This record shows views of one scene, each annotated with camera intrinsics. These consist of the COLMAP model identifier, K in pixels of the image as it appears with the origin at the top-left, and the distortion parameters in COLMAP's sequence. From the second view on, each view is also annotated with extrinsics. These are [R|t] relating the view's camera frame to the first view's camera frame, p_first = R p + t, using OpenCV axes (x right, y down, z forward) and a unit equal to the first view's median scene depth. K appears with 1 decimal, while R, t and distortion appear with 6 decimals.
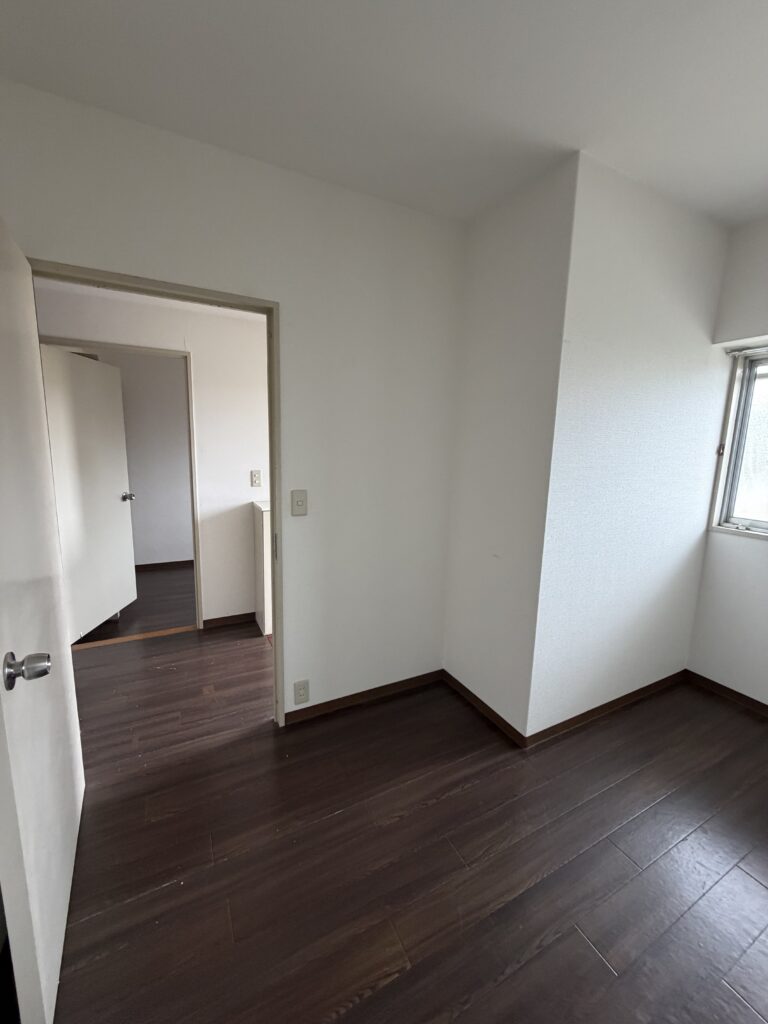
lens RADIAL K [[405.9, 0, 384.0], [0, 405.9, 512.0], [0, 0, 1]] dist [0.002441, 0.000364]
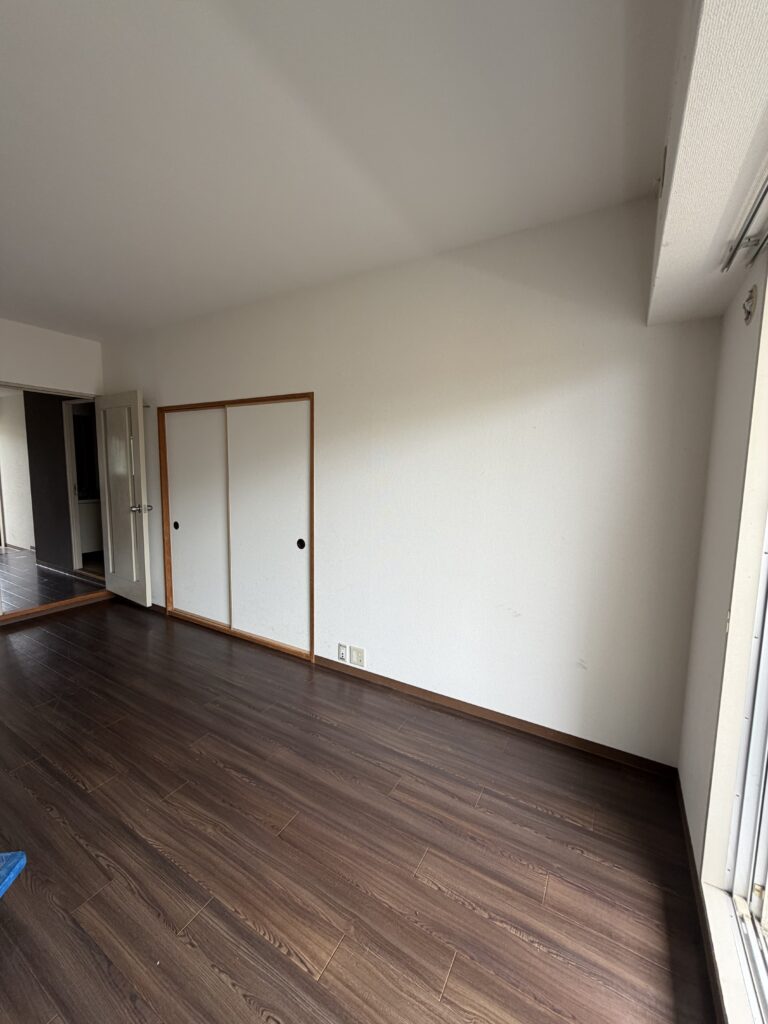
lens RADIAL K [[405.5, 0, 382.4], [0, 405.5, 515.9], [0, 0, 1]] dist [-0.002144, -0.000022]
pose [[0.534271, 0.091800, -0.840314, 0.812159], [-0.146692, 0.989072, 0.014784, -0.060346], [0.832488, 0.115369, 0.541898, 0.415698]]
